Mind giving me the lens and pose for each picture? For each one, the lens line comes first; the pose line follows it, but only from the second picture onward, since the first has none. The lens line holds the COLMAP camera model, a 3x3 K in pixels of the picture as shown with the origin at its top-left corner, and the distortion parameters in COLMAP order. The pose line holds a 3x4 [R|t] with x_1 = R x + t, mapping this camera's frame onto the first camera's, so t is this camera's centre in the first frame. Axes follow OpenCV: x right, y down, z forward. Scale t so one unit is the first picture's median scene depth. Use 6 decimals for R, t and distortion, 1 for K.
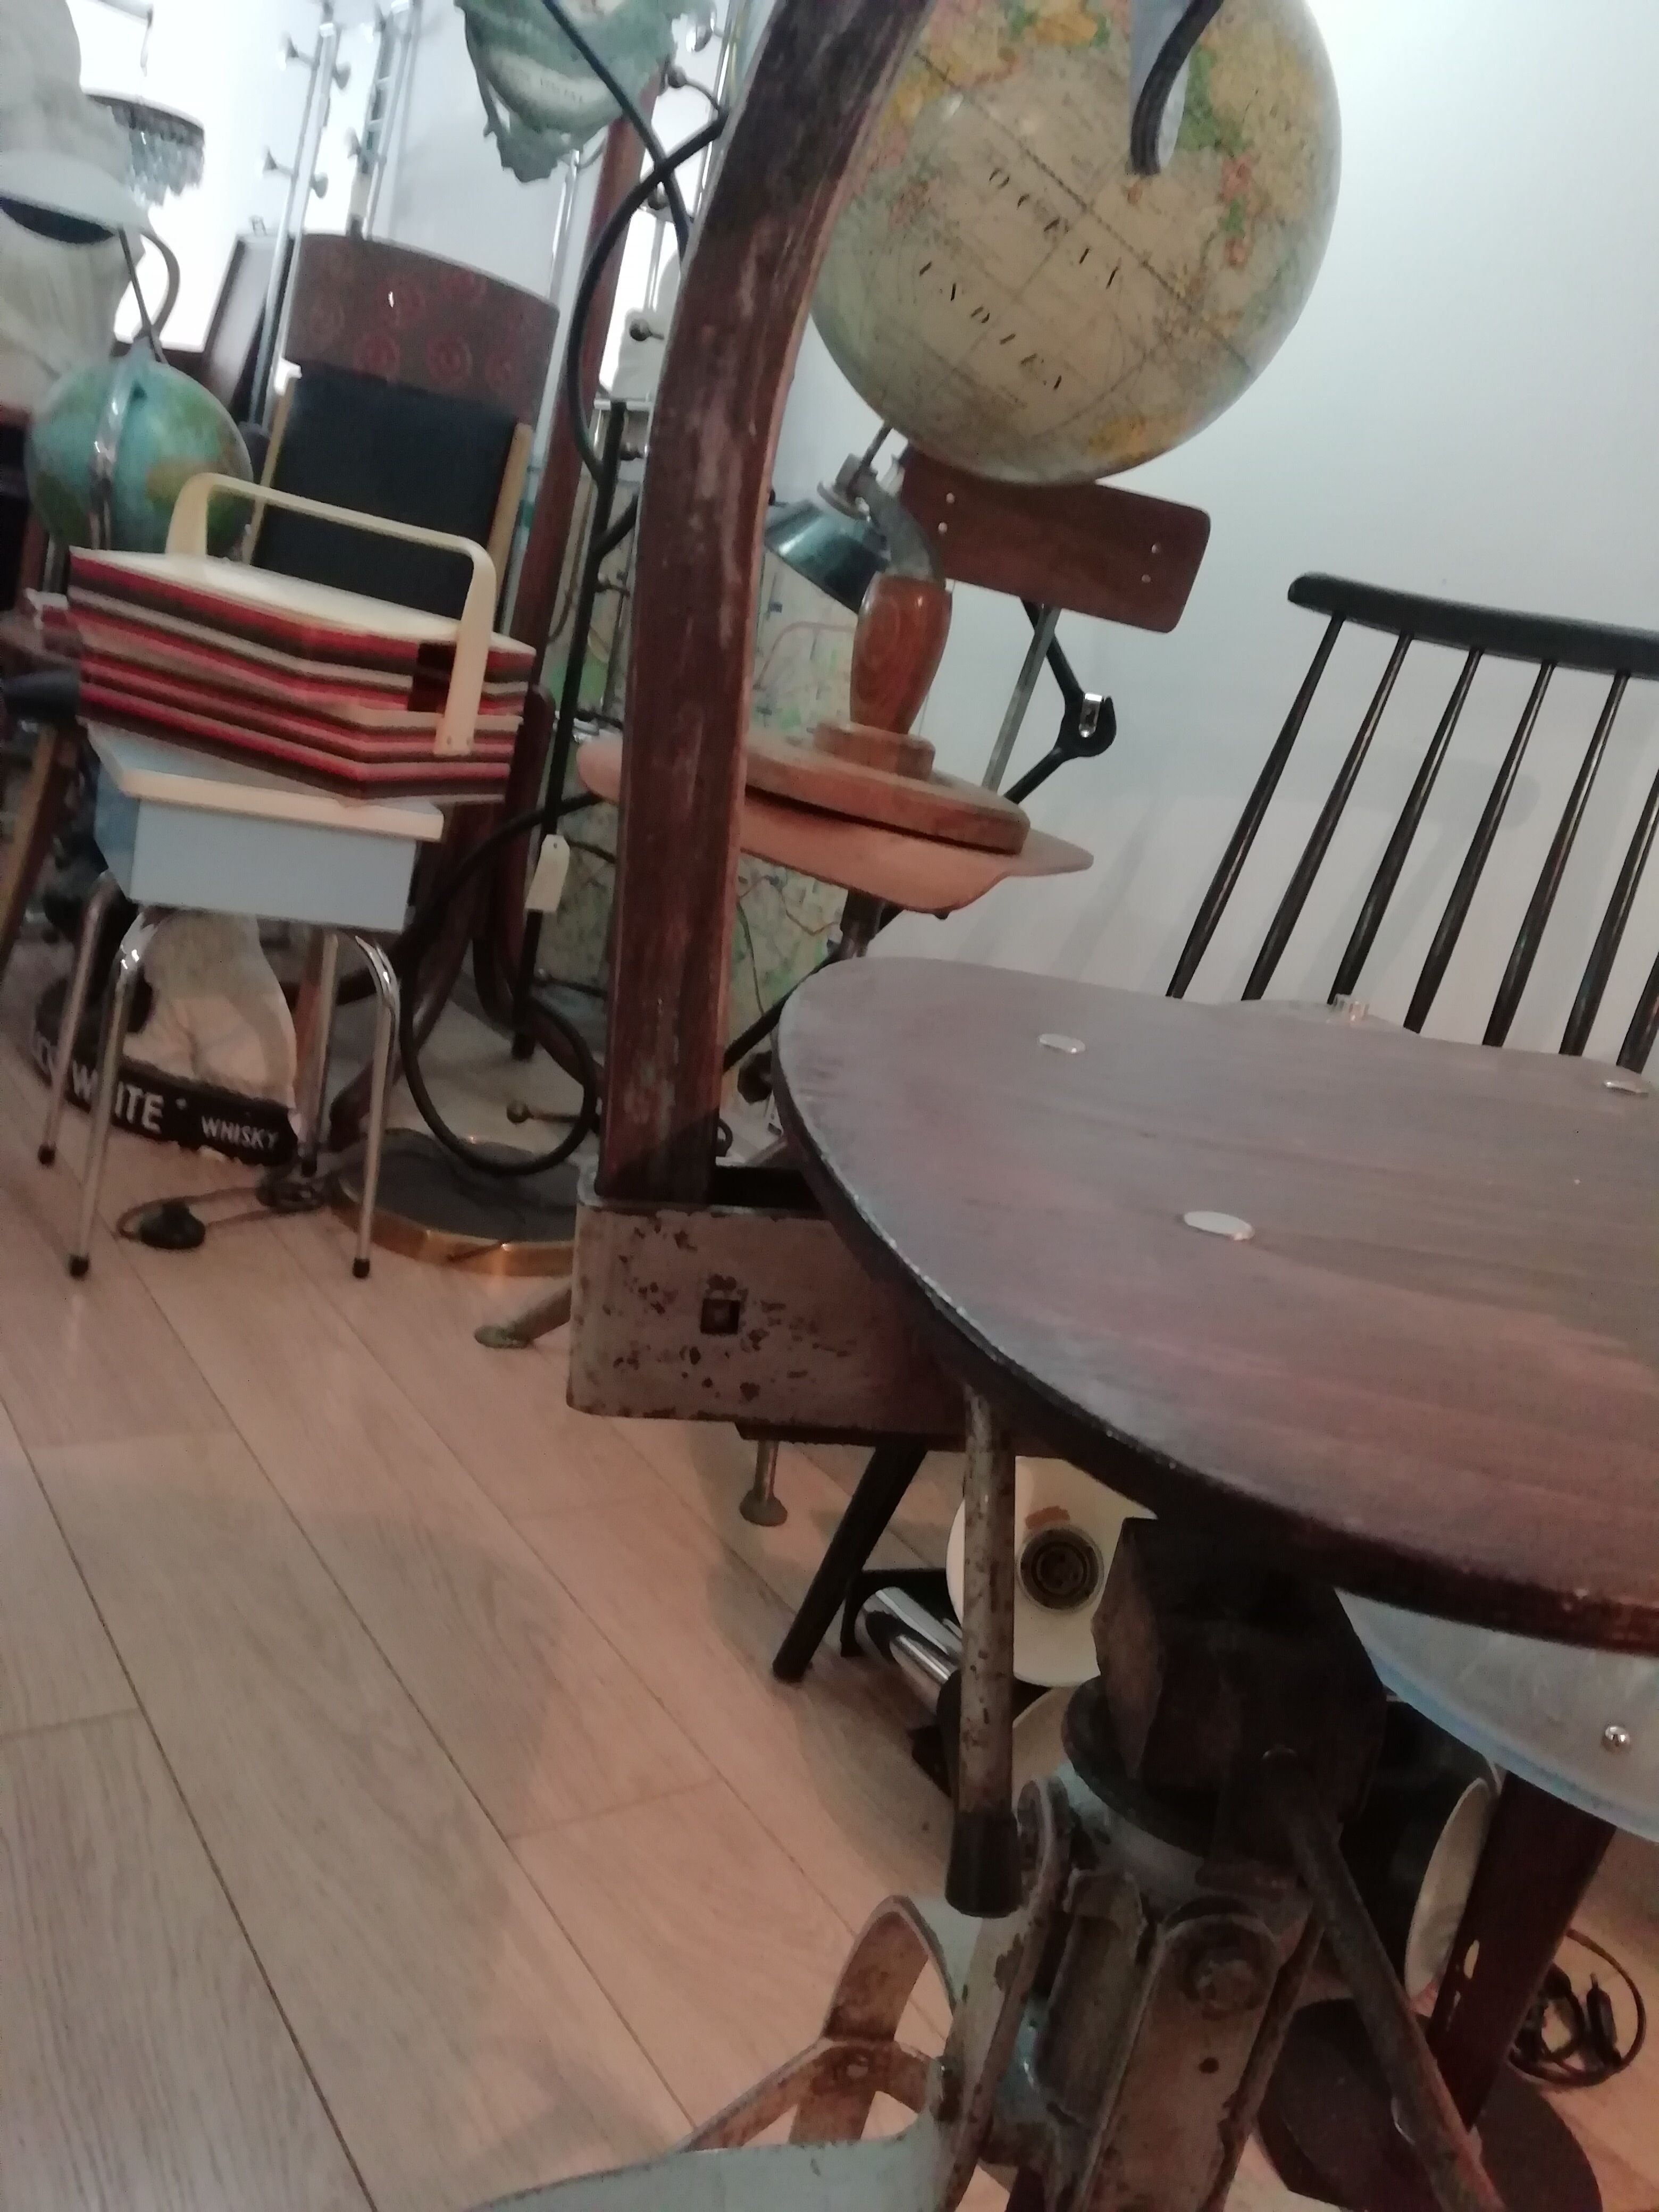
lens RADIAL K [[1702.5, 0, 838.1], [0, 1702.5, 1086.6], [0, 0, 1]] dist [0.015127, -0.030359]
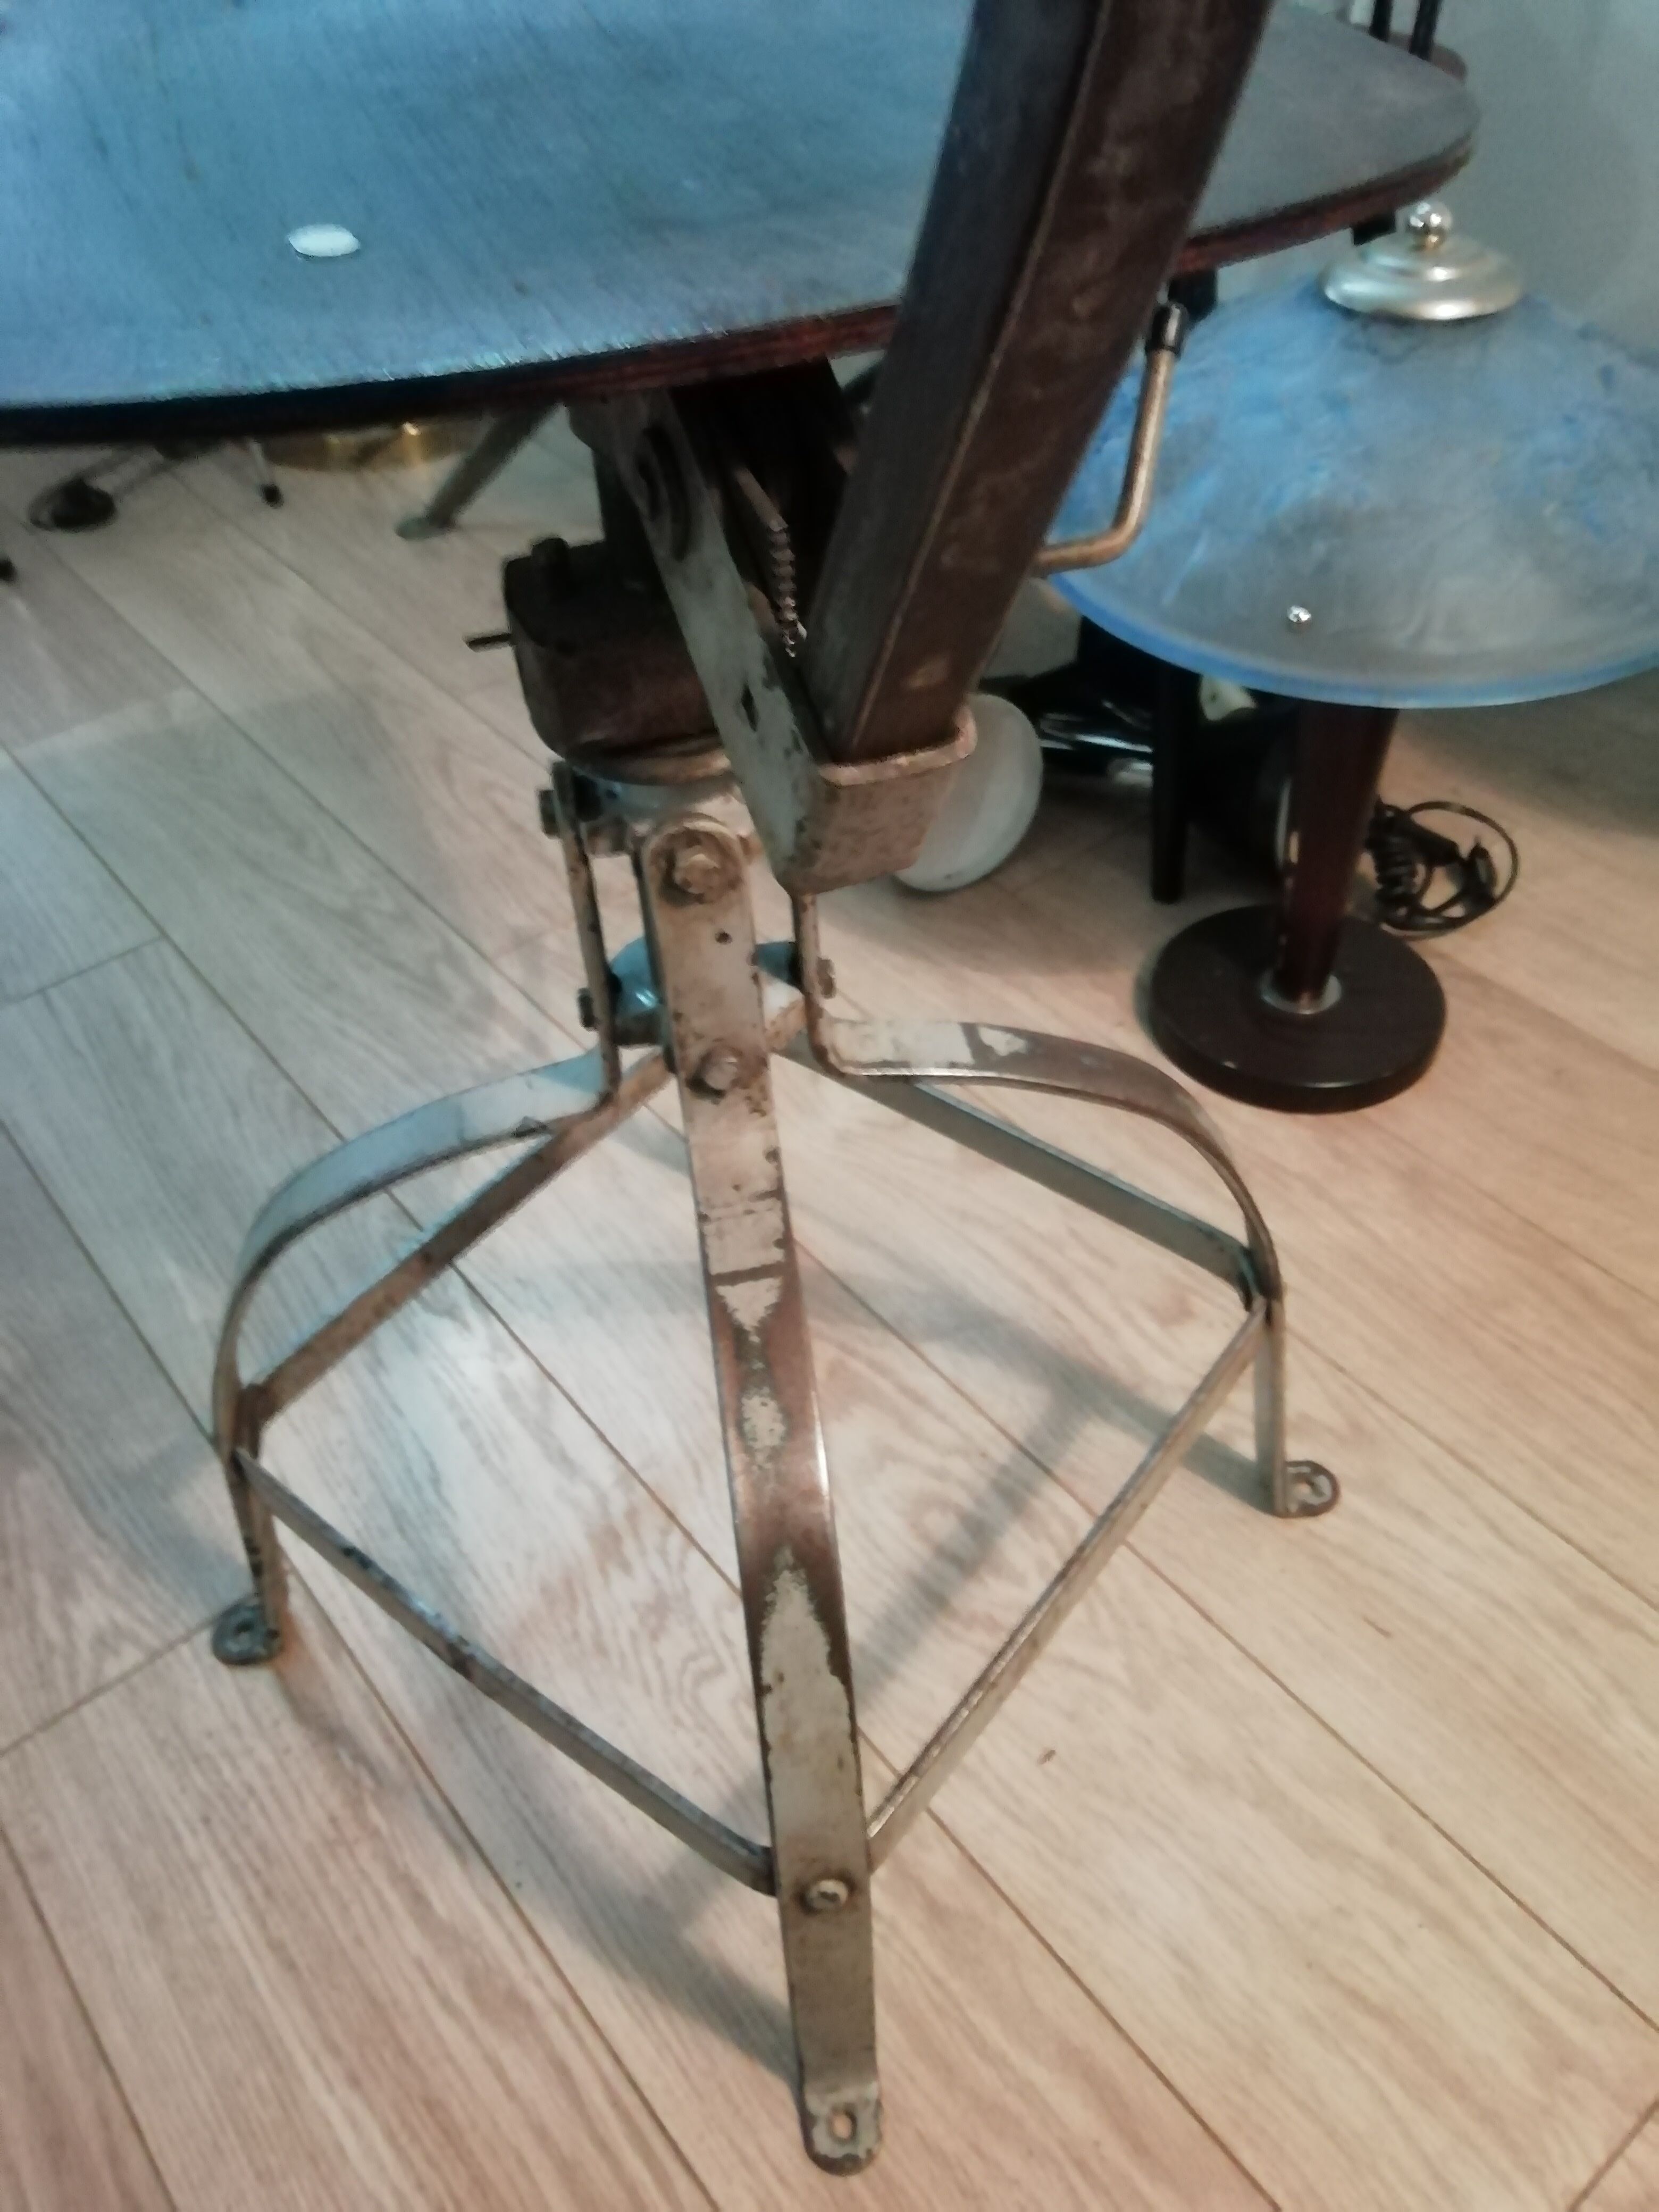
lens RADIAL K [[1702.5, 0, 830.0], [0, 1702.5, 1116.9], [0, 0, 1]] dist [0.015127, -0.030359]
pose [[0.961126, -0.219299, -0.167767, 0.127794], [0.273756, 0.836047, 0.475483, 0.027503], [0.035988, -0.502926, 0.863580, -0.030680]]
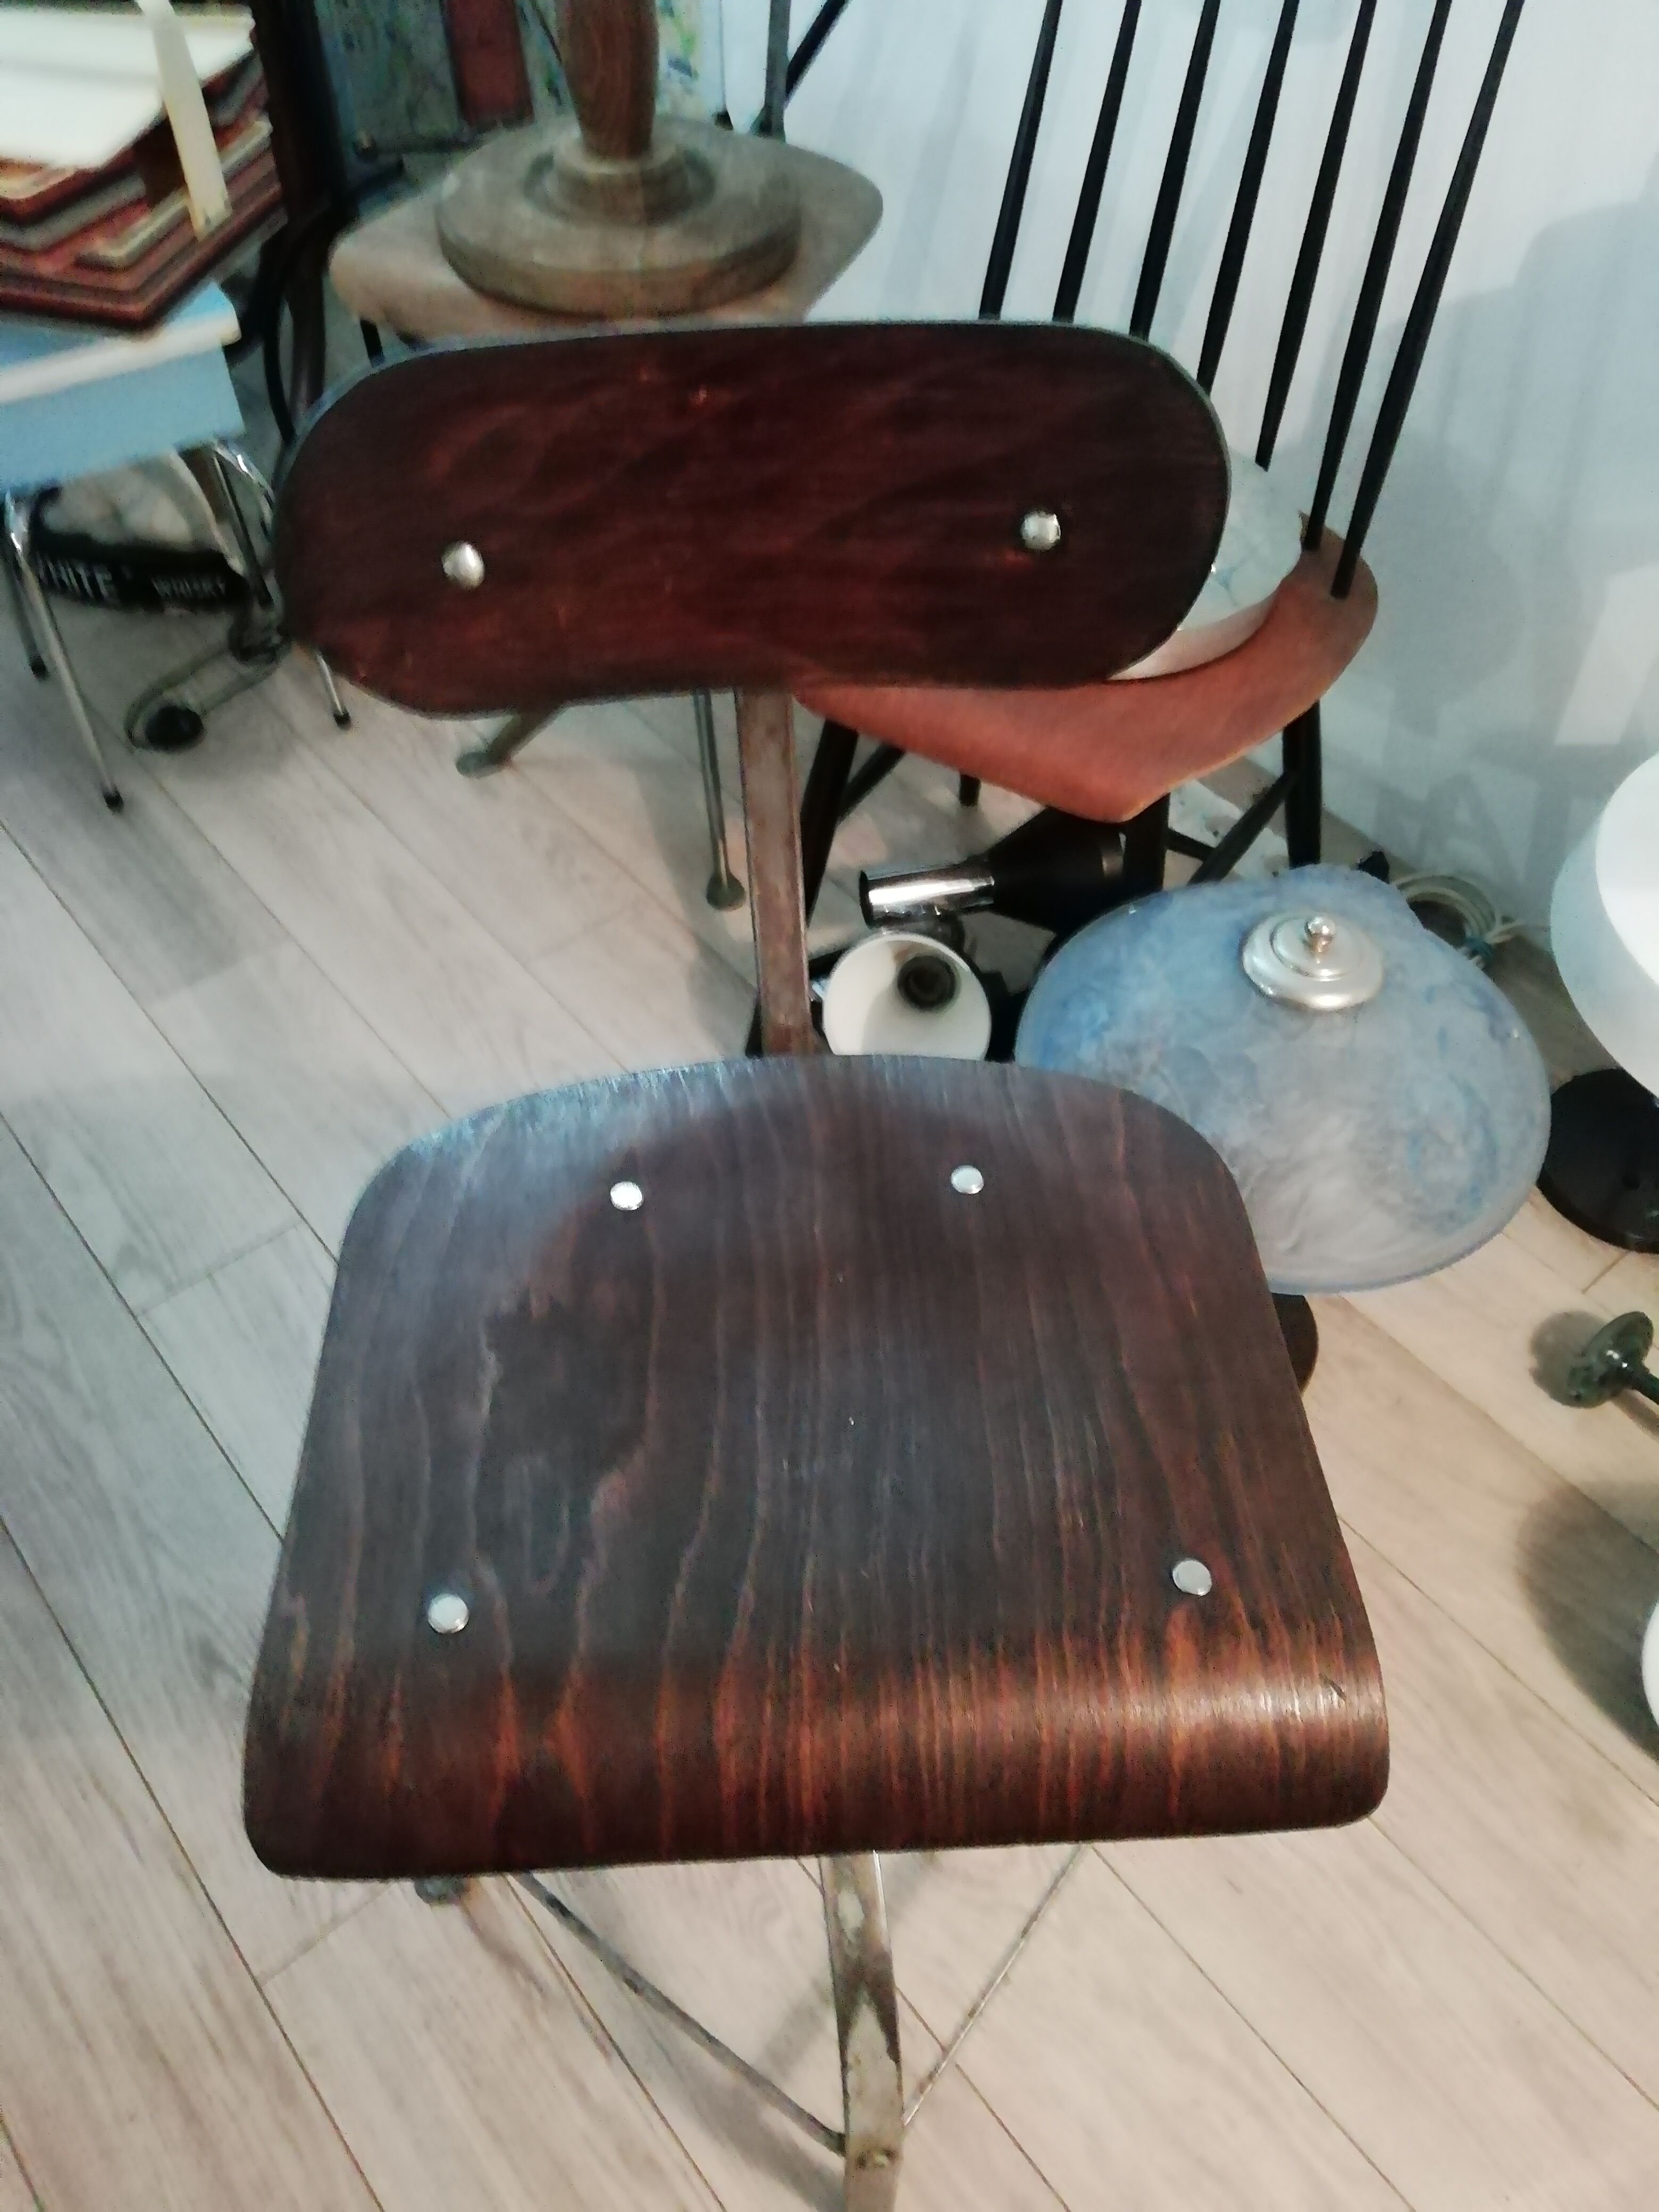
lens RADIAL K [[1702.5, 0, 833.5], [0, 1702.5, 1095.6], [0, 0, 1]] dist [0.015127, -0.030359]
pose [[0.972339, -0.180297, -0.148493, 0.168324], [0.233221, 0.784363, 0.574789, -0.286204], [0.012840, -0.593522, 0.804716, -0.054819]]
